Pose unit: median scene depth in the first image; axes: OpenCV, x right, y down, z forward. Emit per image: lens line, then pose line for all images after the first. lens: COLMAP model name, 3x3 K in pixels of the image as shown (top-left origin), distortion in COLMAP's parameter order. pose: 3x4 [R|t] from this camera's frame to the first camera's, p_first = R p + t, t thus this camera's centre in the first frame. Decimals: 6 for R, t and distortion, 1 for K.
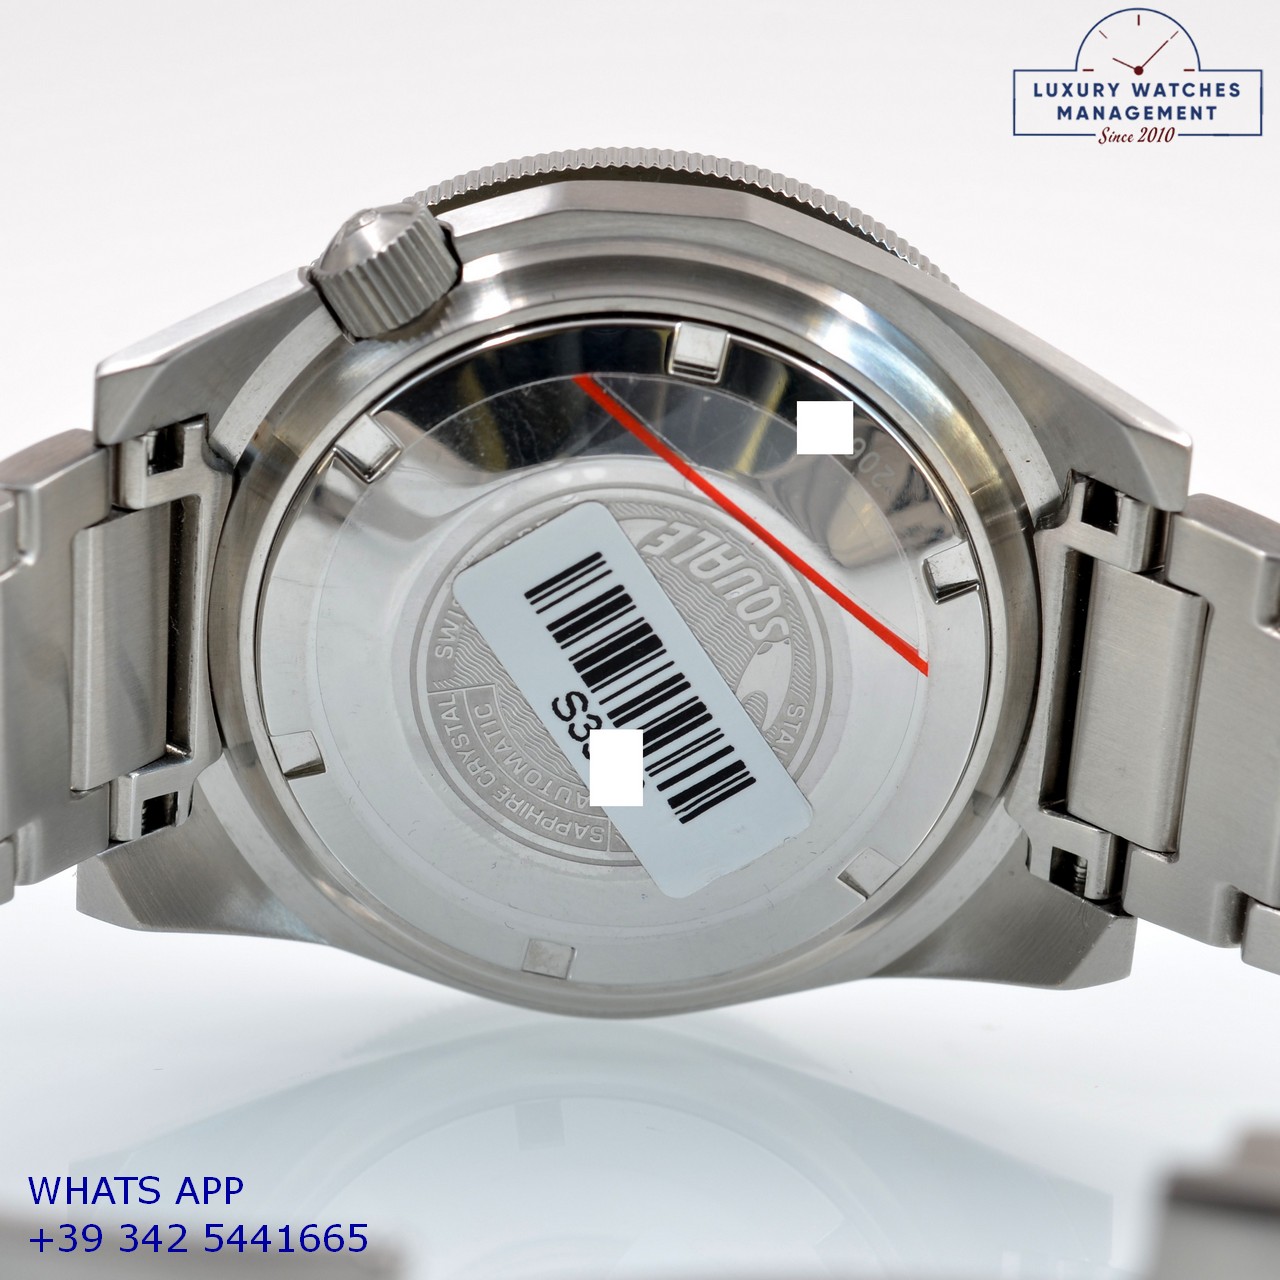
lens RADIAL K [[5580.4, 0, 637.6], [0, 5580.4, 638.1], [0, 0, 1]] dist [-0.393710, 0.000000]
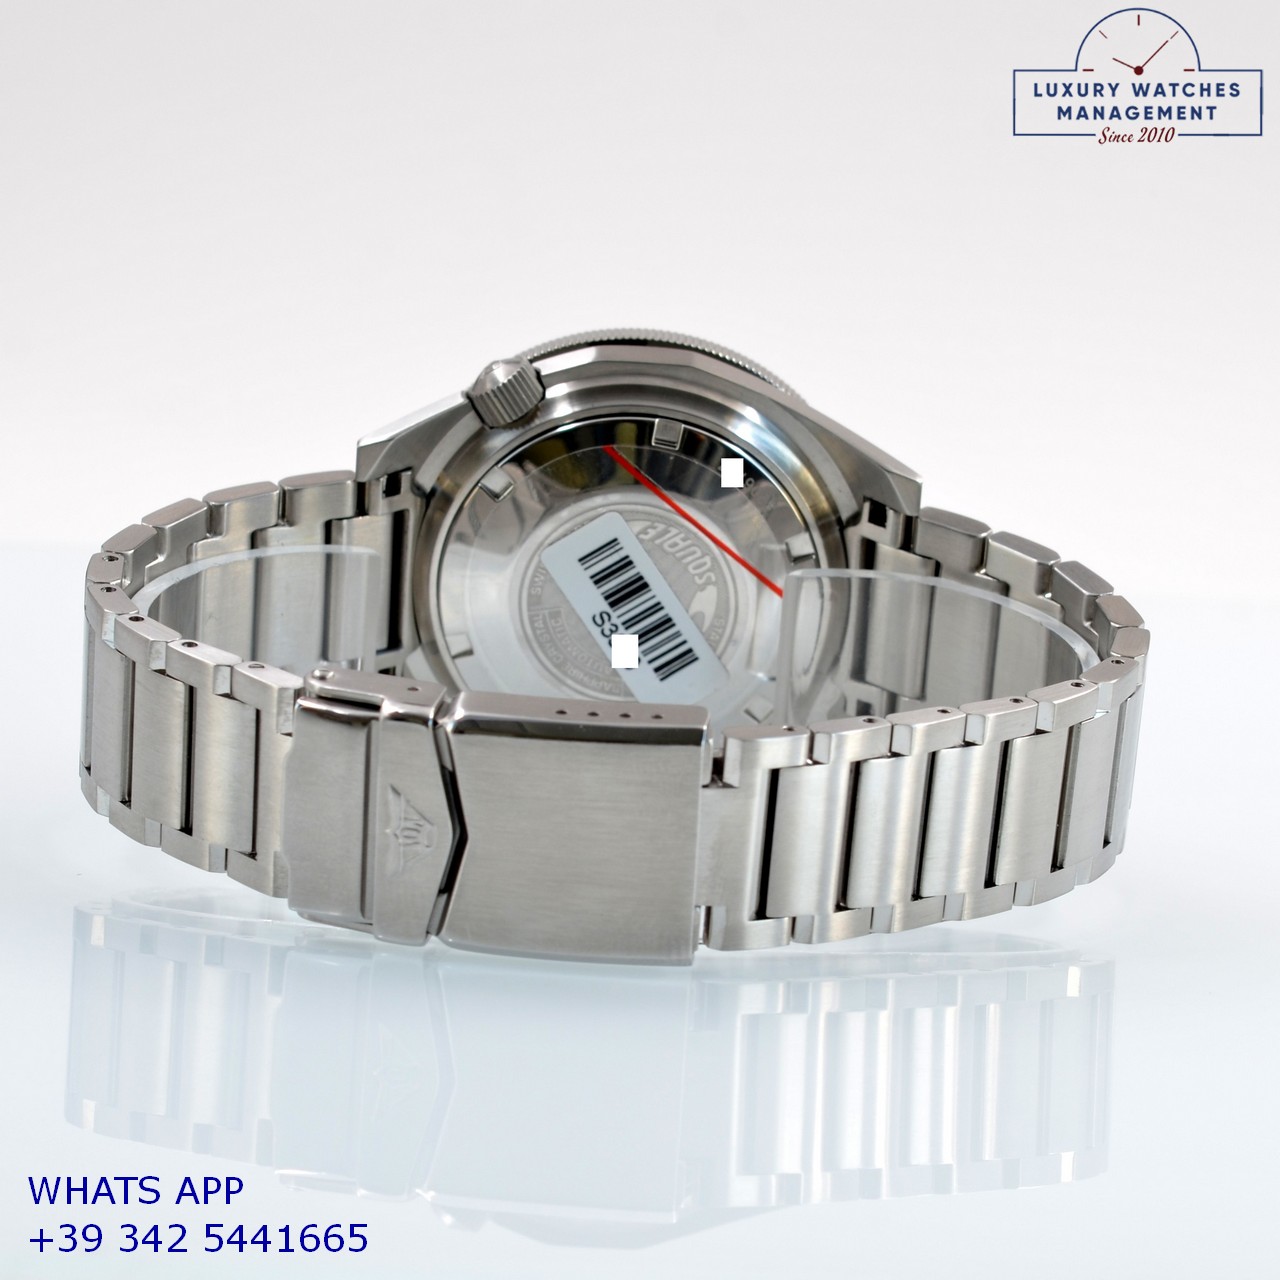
lens RADIAL K [[5580.4, 0, 641.7], [0, 5580.4, 640.6], [0, 0, 1]] dist [-0.393710, 0.000000]
pose [[0.999954, -0.000754, -0.009543, 0.020041], [0.000447, 0.999481, -0.032199, 0.081772], [0.009562, 0.032193, 0.999436, -0.923583]]
